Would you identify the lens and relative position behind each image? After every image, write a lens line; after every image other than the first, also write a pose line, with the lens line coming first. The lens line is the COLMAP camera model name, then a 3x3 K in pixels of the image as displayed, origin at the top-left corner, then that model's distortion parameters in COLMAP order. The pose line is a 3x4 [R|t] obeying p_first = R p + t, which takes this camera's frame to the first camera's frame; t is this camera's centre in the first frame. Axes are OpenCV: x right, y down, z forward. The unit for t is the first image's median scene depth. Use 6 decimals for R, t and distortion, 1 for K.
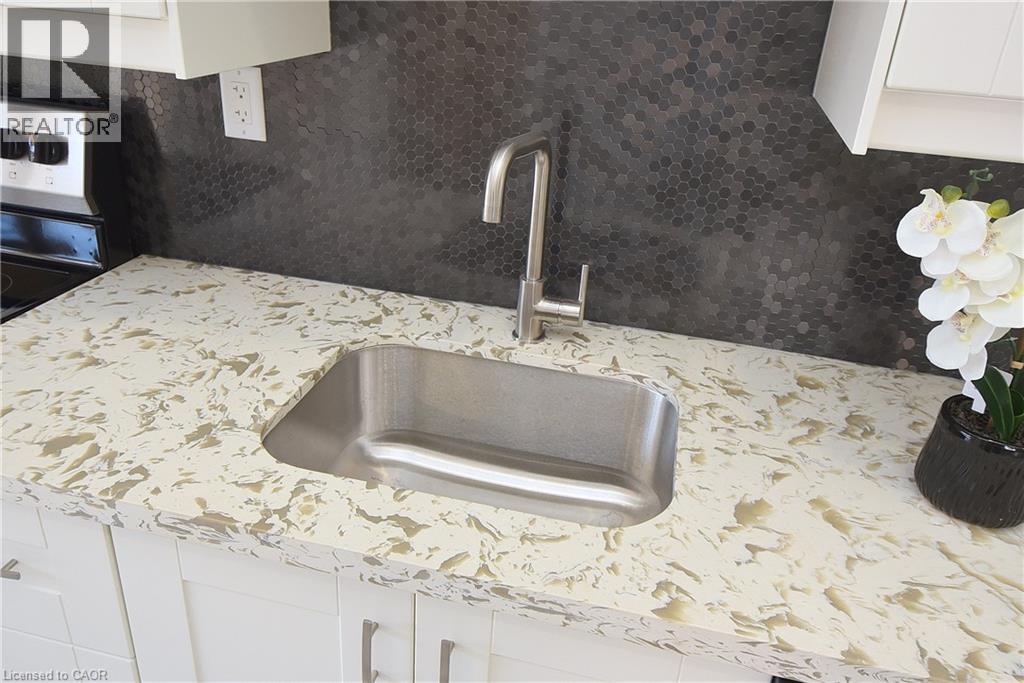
lens RADIAL K [[801.8, 0, 510.1], [0, 801.8, 342.2], [0, 0, 1]] dist [0.001217, 0.000327]
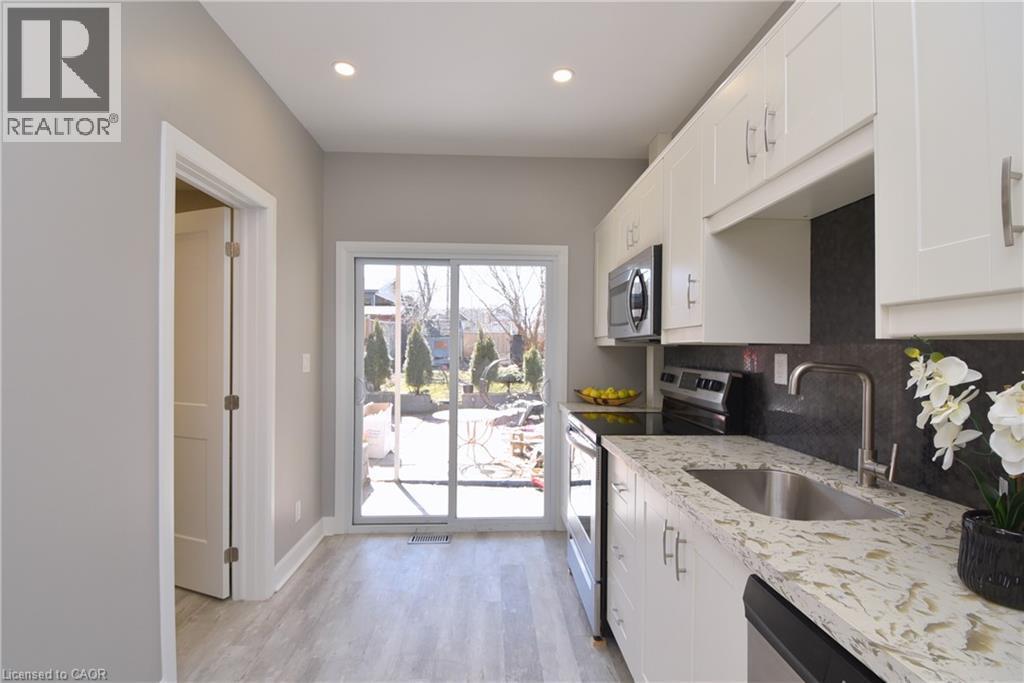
lens RADIAL K [[466.6, 0, 504.9], [0, 466.6, 350.3], [0, 0, 1]] dist [-0.013060, -0.004603]
pose [[0.277837, -0.052901, -0.959171, 0.945900], [-0.412213, 0.895317, -0.168782, 0.269529], [0.867691, 0.442276, 0.226946, -0.029631]]
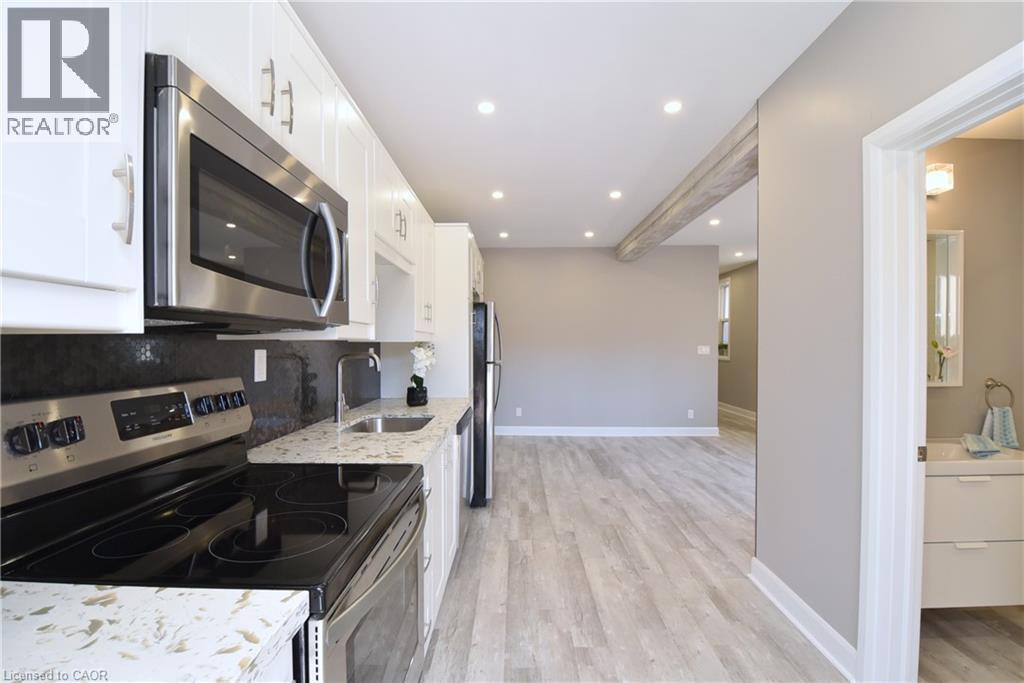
lens RADIAL K [[451.5, 0, 516.6], [0, 451.5, 343.1], [0, 0, 1]] dist [0.000233, -0.000195]
pose [[-0.249109, -0.049553, 0.967207, -2.215002], [0.418042, 0.895358, 0.153541, -0.316268], [-0.873605, 0.442582, -0.202326, 0.761367]]
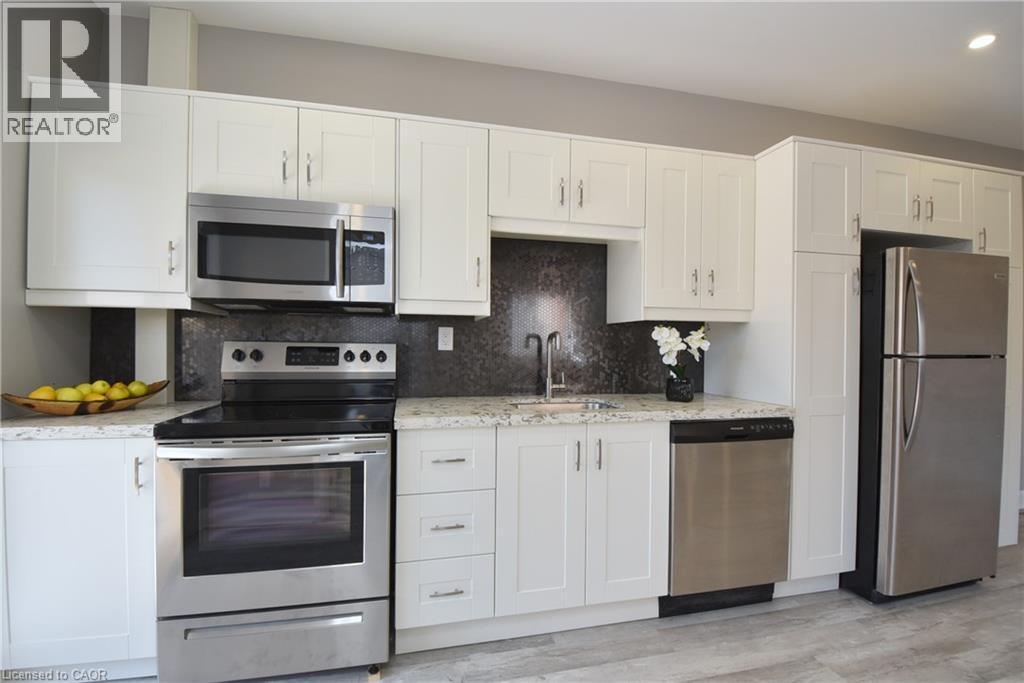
lens RADIAL K [[466.6, 0, 516.0], [0, 466.6, 343.3], [0, 0, 1]] dist [-0.013060, -0.004603]
pose [[0.882893, -0.045164, 0.467397, -1.182636], [0.242332, 0.896400, -0.371137, 0.566903], [-0.402213, 0.440940, 0.802370, -0.675227]]
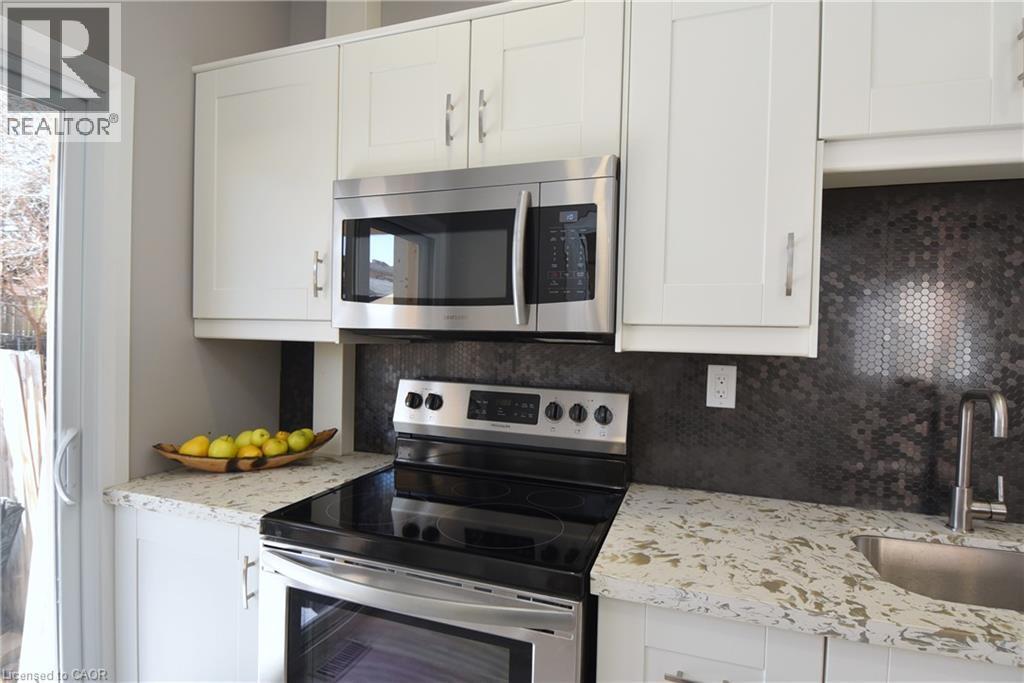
lens RADIAL K [[531.9, 0, 502.5], [0, 531.9, 348.3], [0, 0, 1]] dist [0.002668, -0.016104]
pose [[0.994586, -0.029569, -0.099619, -0.860704], [-0.015368, 0.906264, -0.422433, 0.137641], [0.102772, 0.421677, 0.900903, -0.109471]]
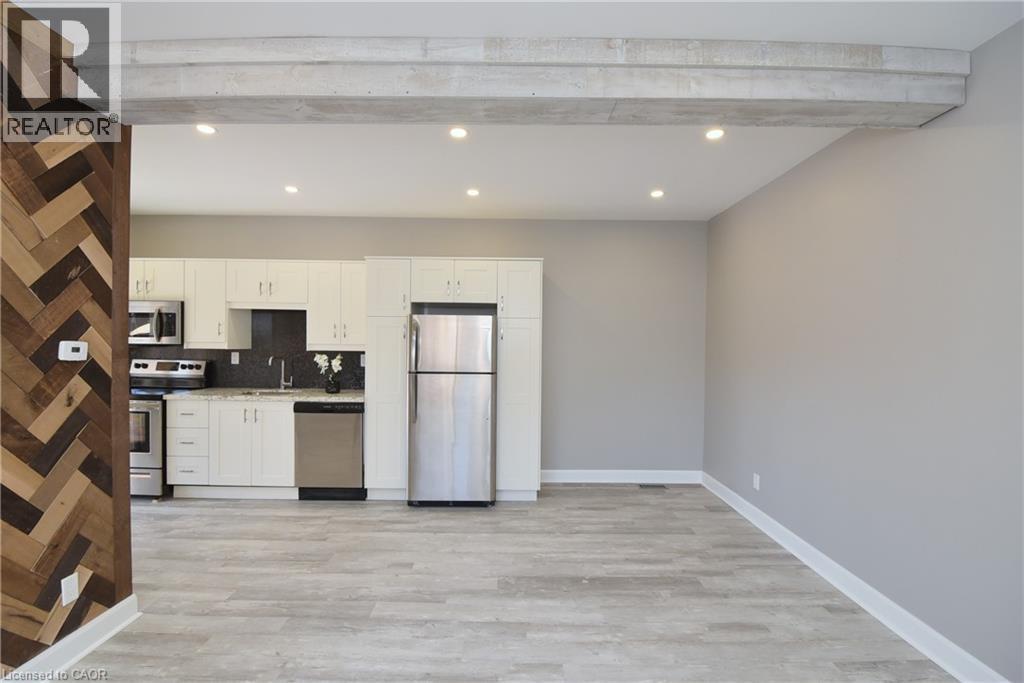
lens RADIAL K [[466.6, 0, 527.5], [0, 466.6, 344.3], [0, 0, 1]] dist [-0.013060, -0.004603]
pose [[0.964303, -0.042273, 0.261406, 1.126654], [0.149485, 0.901739, -0.405612, 1.732559], [-0.218574, 0.430209, 0.875869, -3.308296]]
